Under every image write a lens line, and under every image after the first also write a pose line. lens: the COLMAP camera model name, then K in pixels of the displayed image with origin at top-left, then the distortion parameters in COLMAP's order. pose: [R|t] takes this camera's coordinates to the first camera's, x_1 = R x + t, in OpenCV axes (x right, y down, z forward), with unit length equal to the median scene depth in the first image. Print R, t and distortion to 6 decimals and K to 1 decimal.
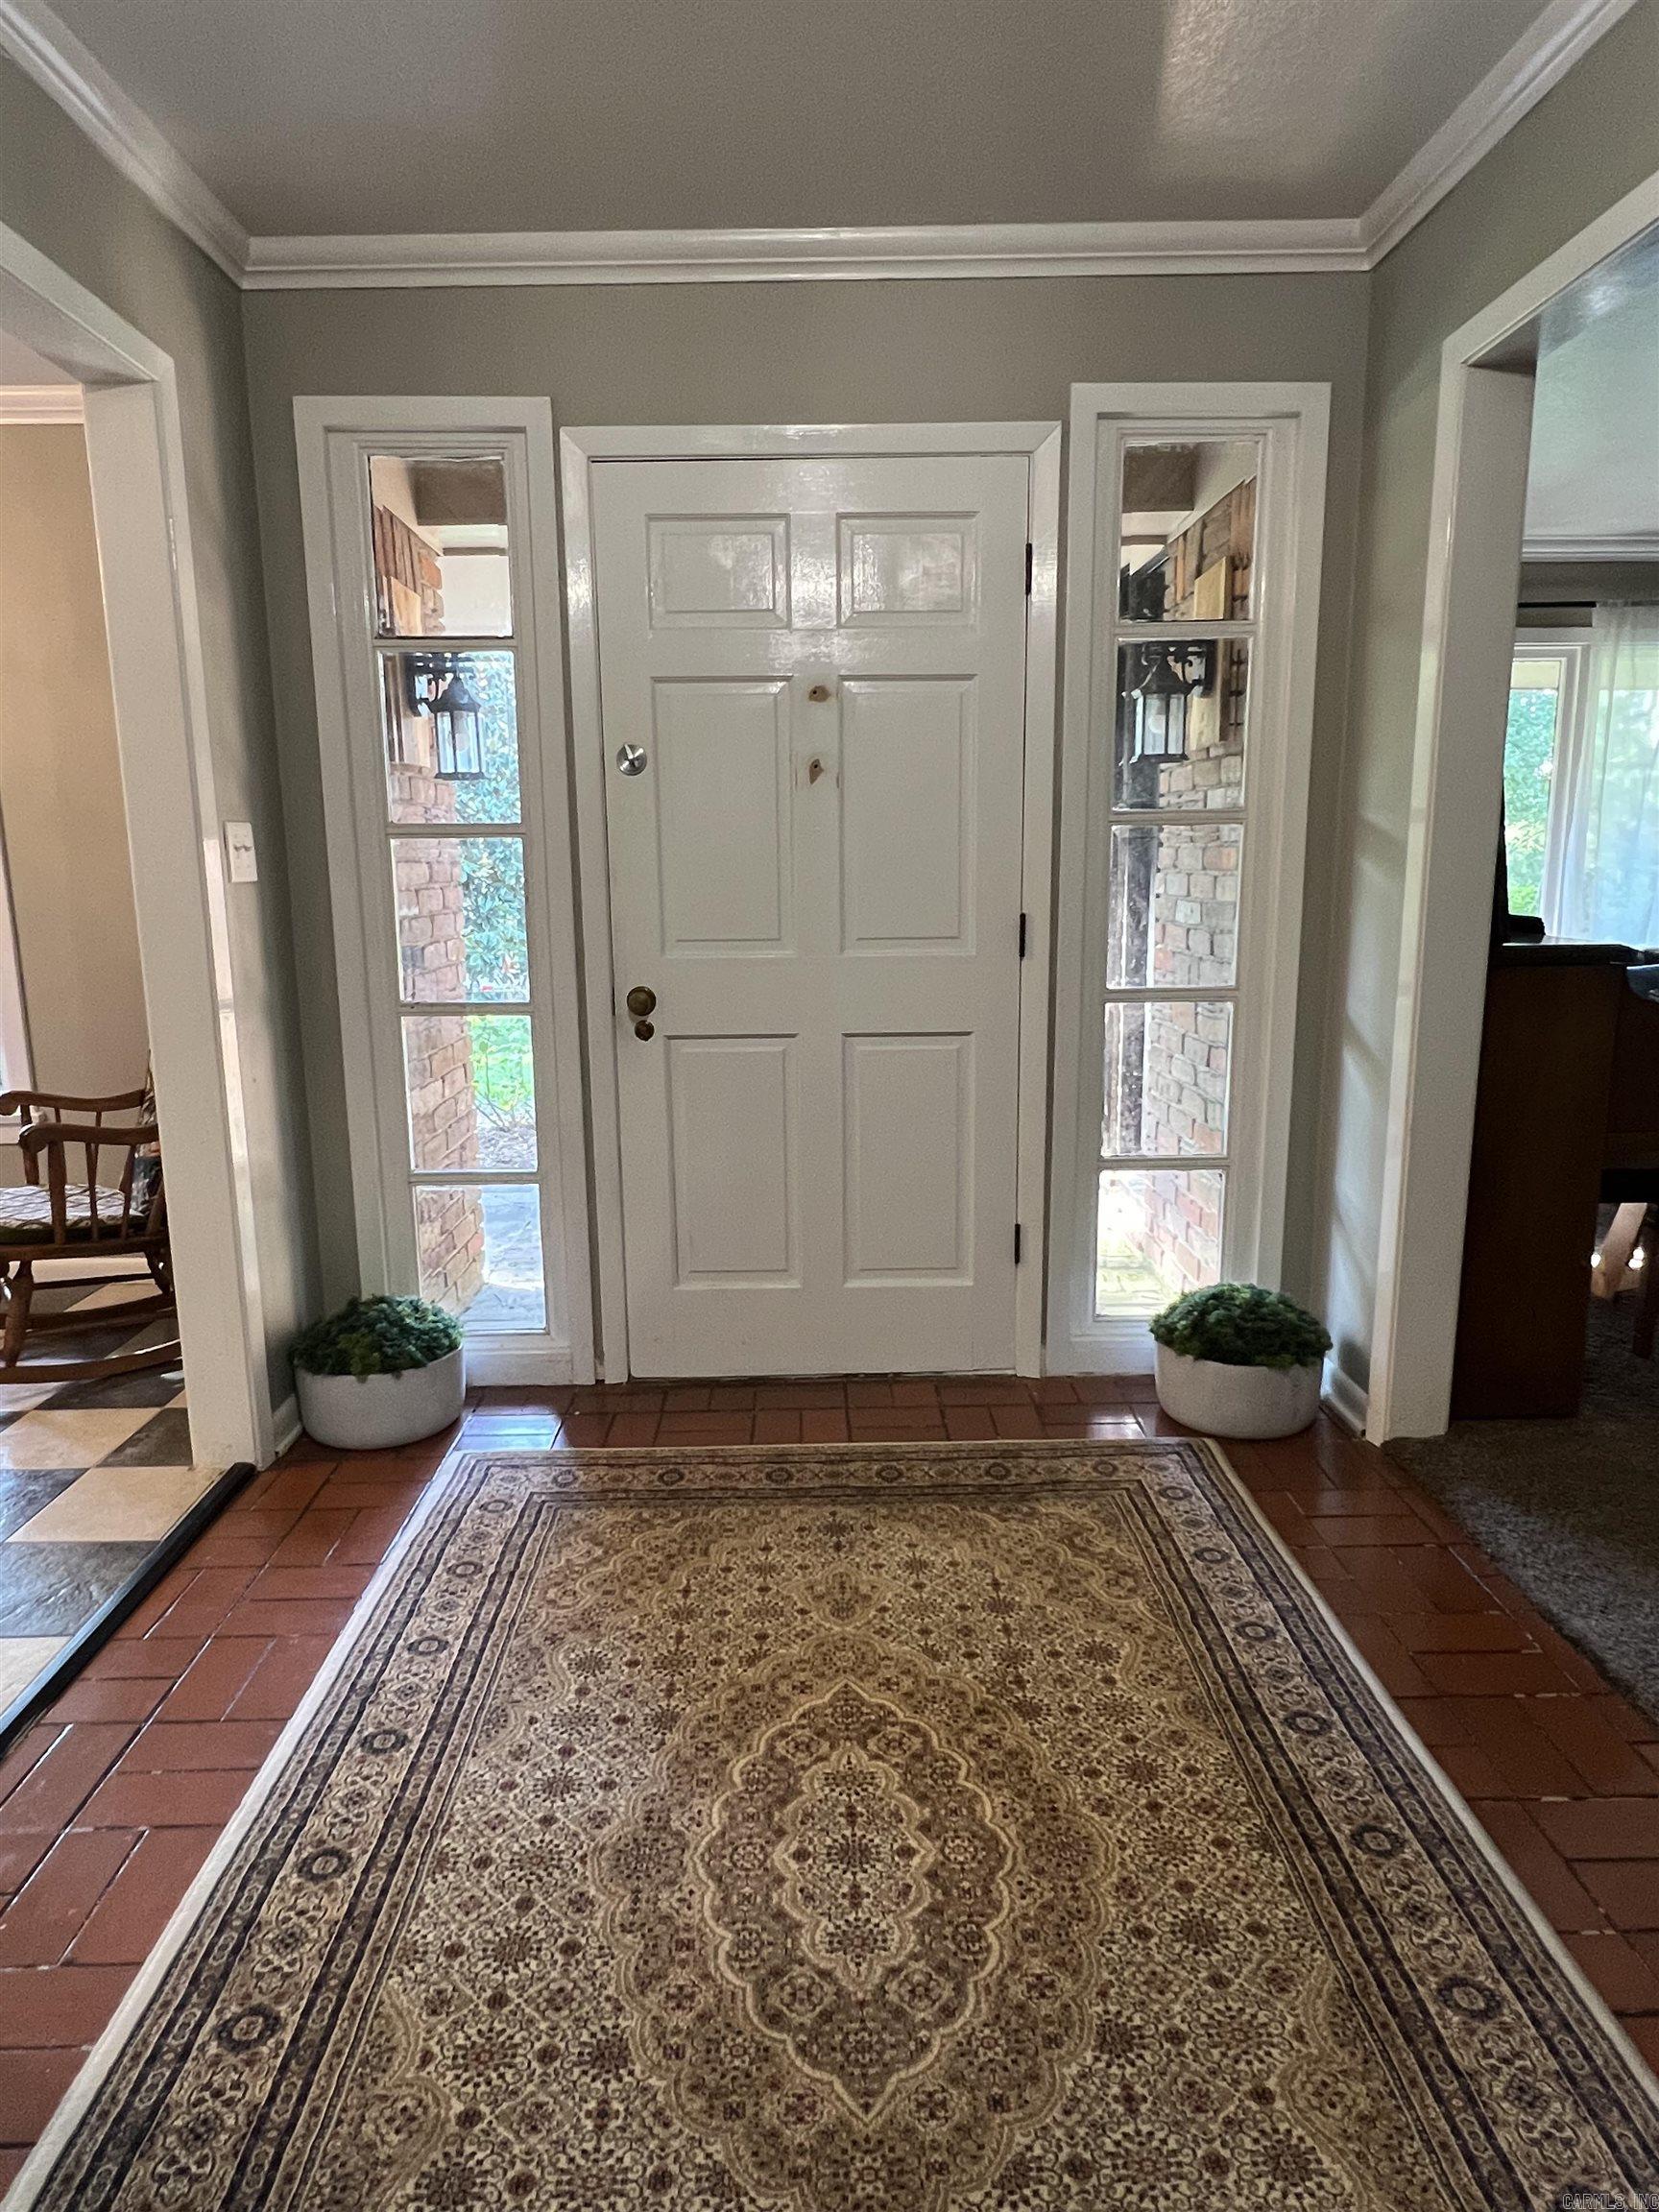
lens RADIAL K [[1301.3, 0, 823.5], [0, 1301.3, 1106.5], [0, 0, 1]] dist [-0.000517, 0.000439]
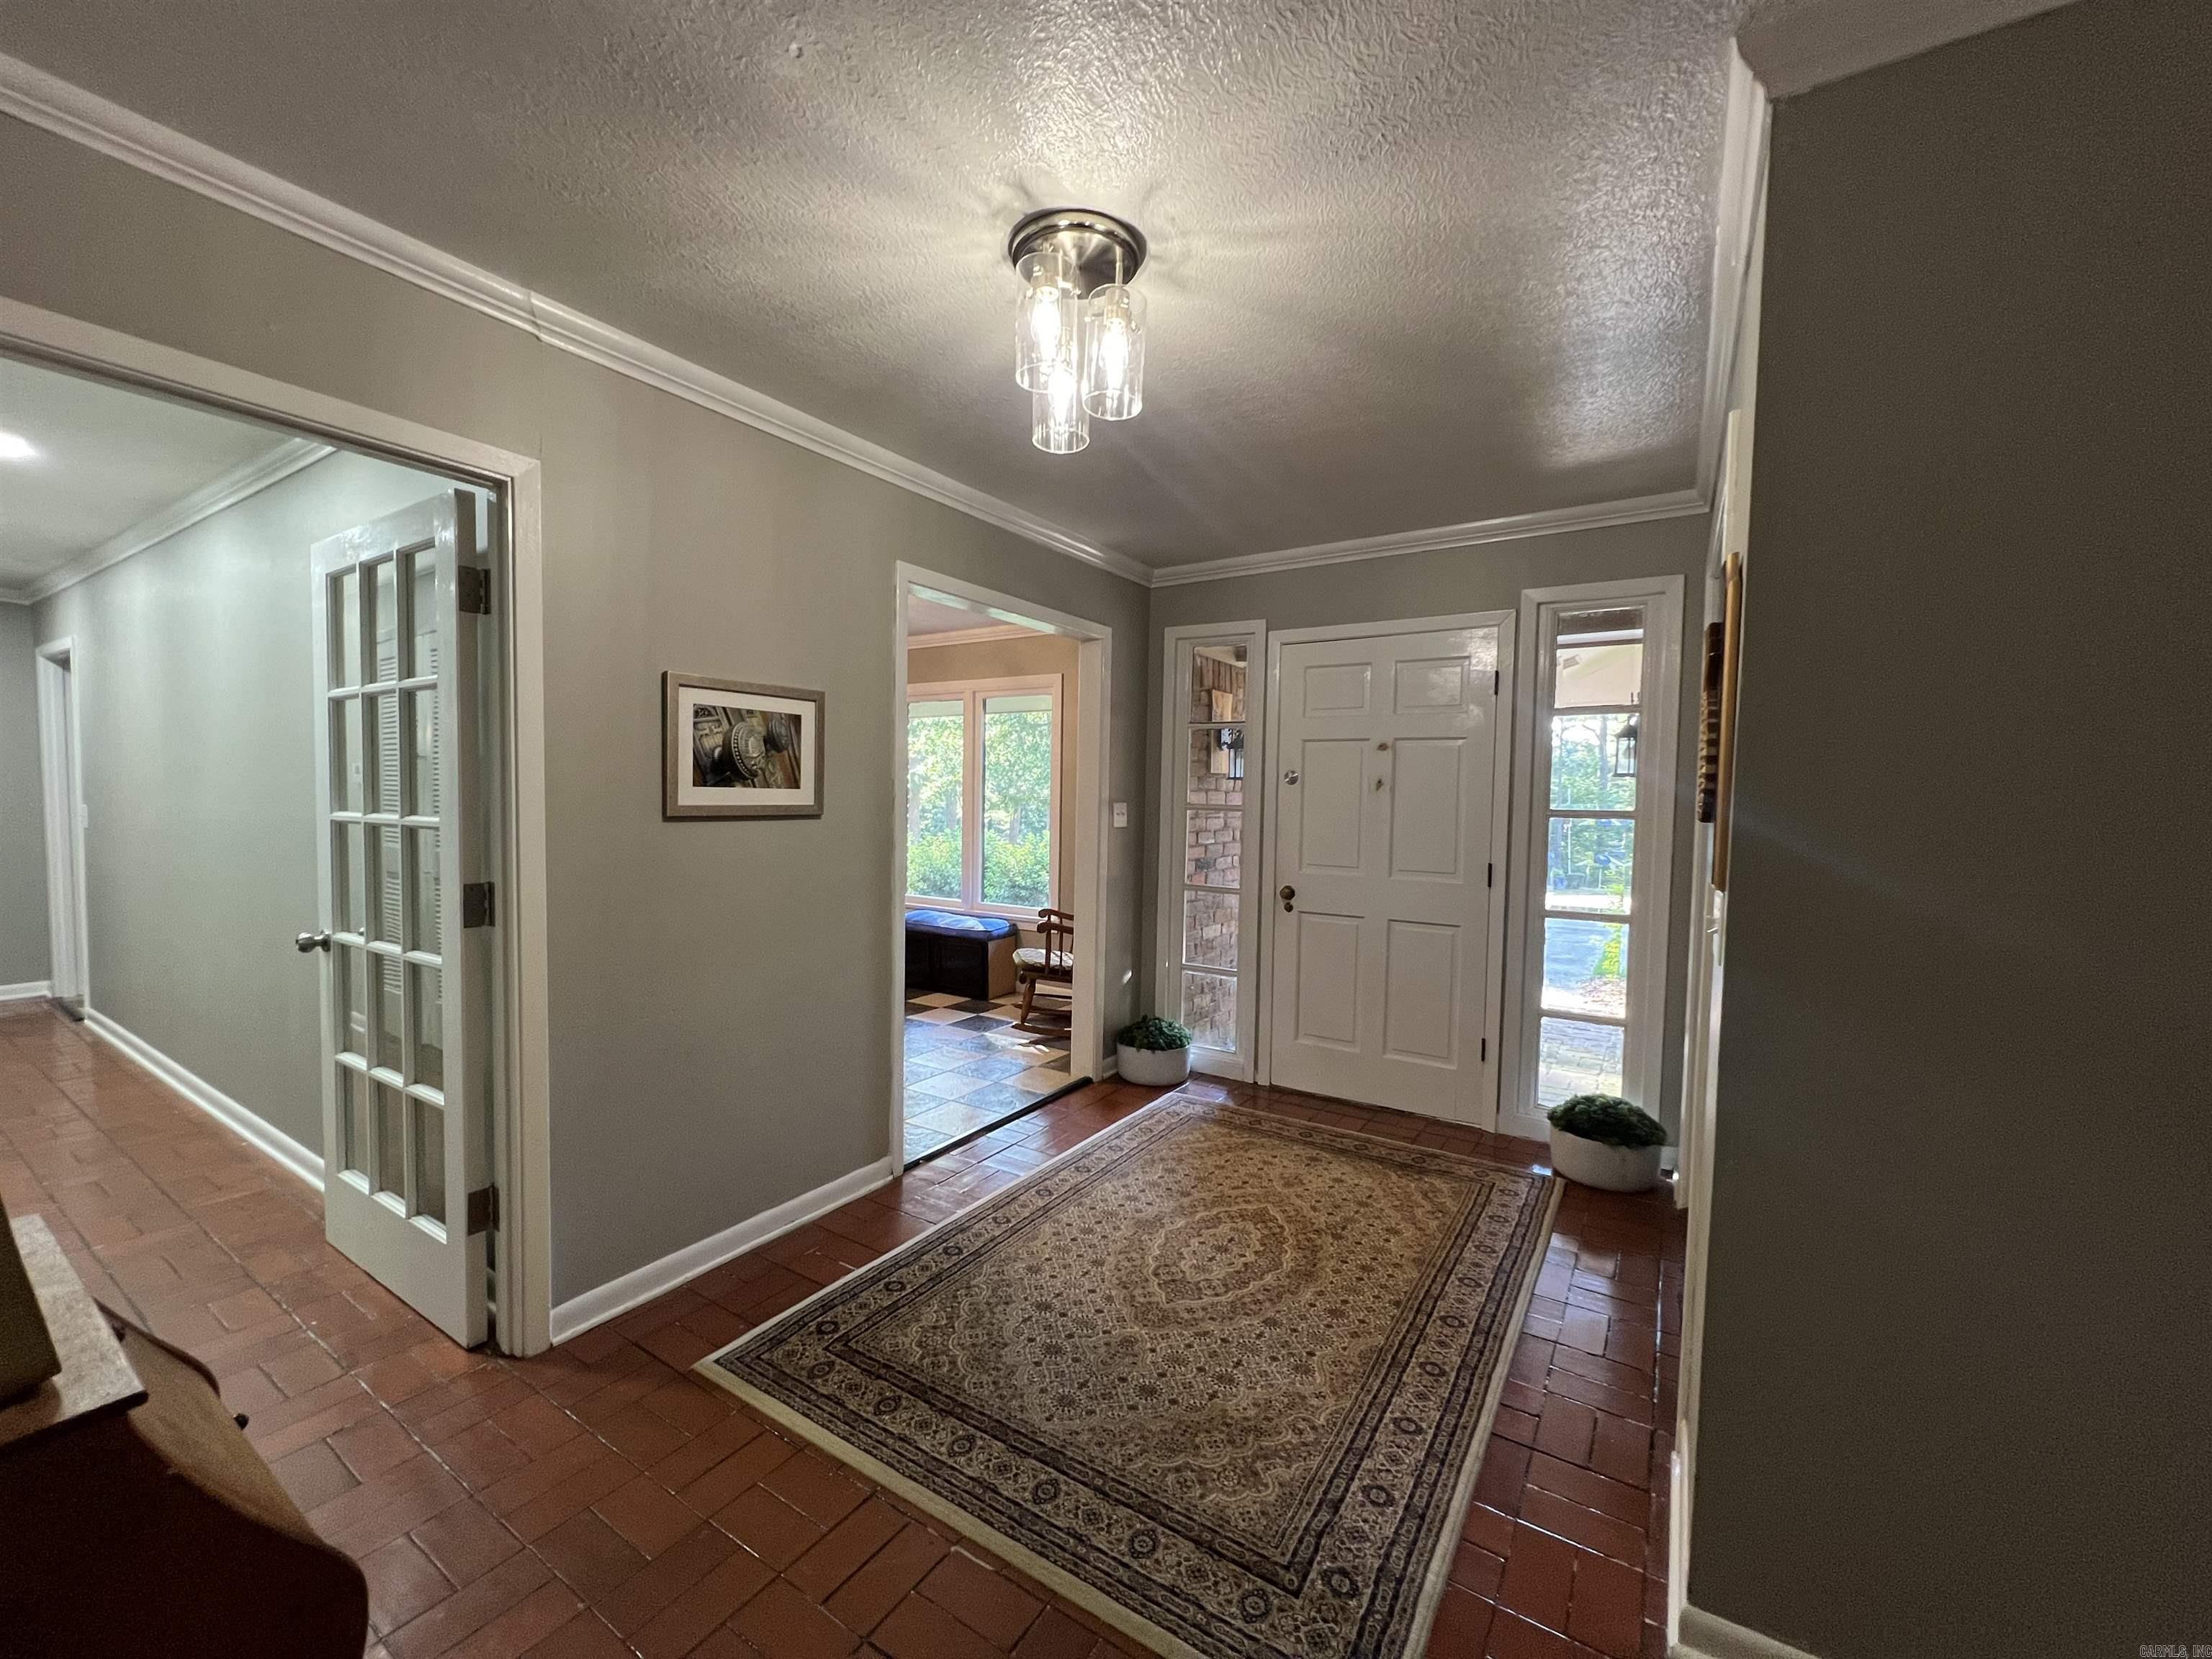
lens RADIAL K [[891.9, 0, 1105.2], [0, 891.9, 833.0], [0, 0, 1]] dist [-0.001334, 0.000011]
pose [[0.833143, 0.051683, -0.550638, 0.420648], [-0.131647, 0.985539, -0.106685, 0.014724], [0.537161, 0.161374, 0.827899, -0.352802]]
